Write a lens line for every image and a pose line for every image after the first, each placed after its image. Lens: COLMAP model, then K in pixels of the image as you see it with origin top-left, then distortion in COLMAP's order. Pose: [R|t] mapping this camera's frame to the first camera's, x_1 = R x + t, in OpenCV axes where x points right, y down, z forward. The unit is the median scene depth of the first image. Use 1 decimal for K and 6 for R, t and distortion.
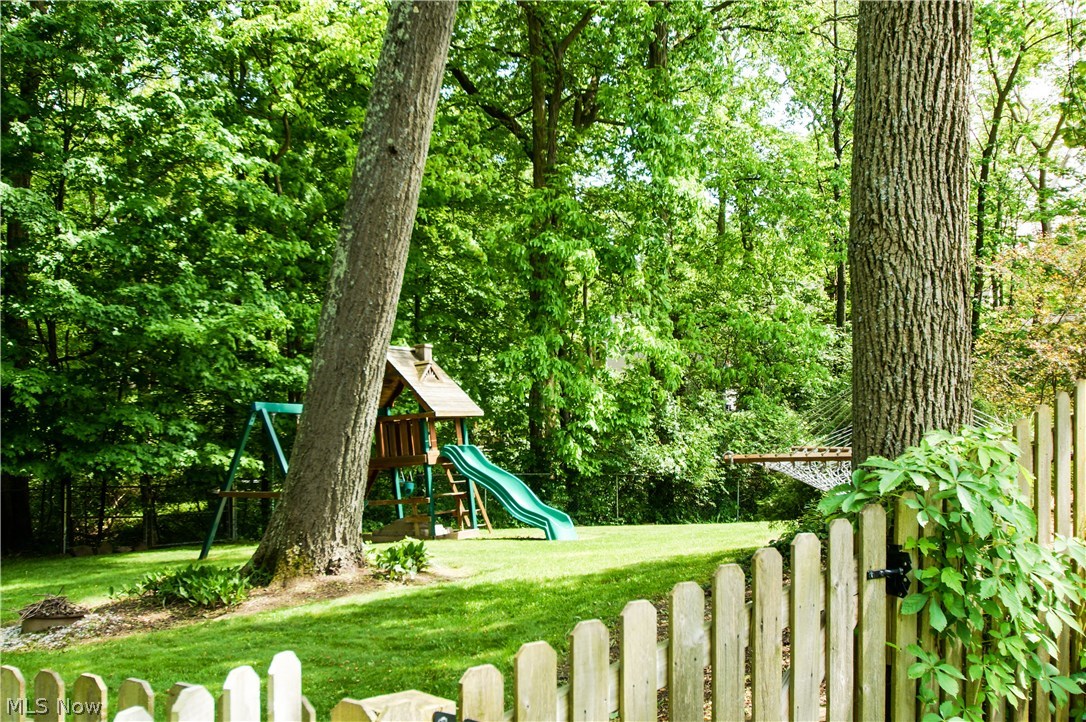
lens RADIAL K [[1096.5, 0, 543.7], [0, 1096.5, 391.8], [0, 0, 1]] dist [-0.093452, 0.168444]
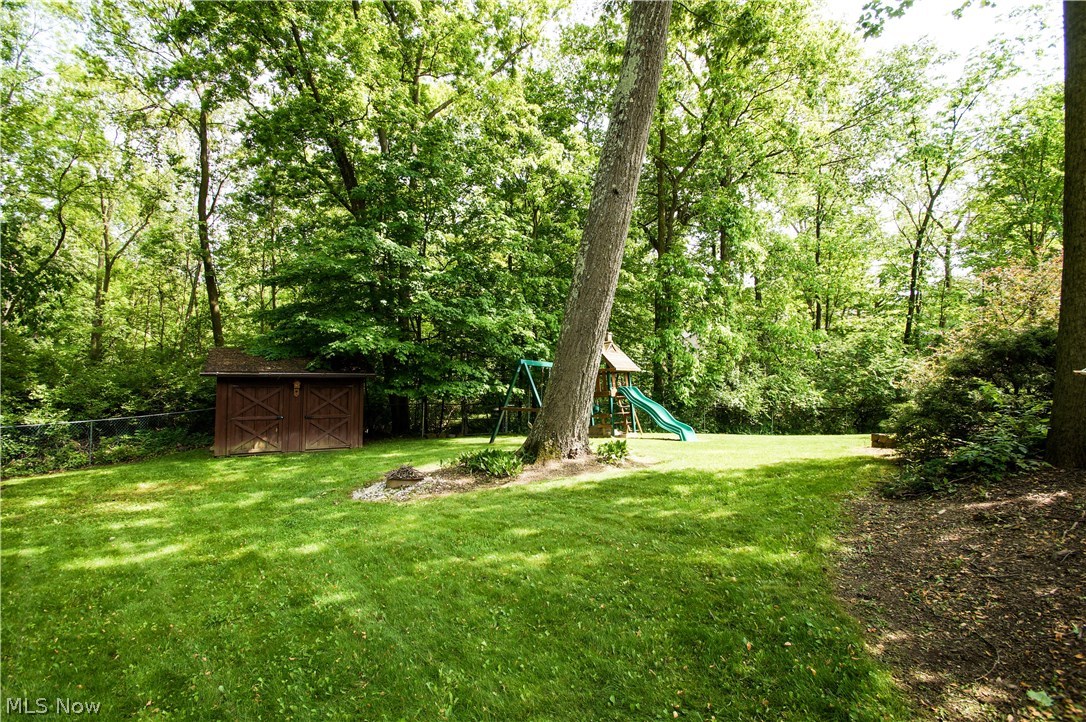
lens RADIAL K [[491.0, 0, 544.7], [0, 491.0, 375.1], [0, 0, 1]] dist [0.020601, -0.018199]
pose [[0.981802, 0.021394, -0.188699, -0.067380], [-0.019025, 0.999716, 0.014358, 0.023537], [0.188952, -0.010507, 0.981930, 0.190430]]
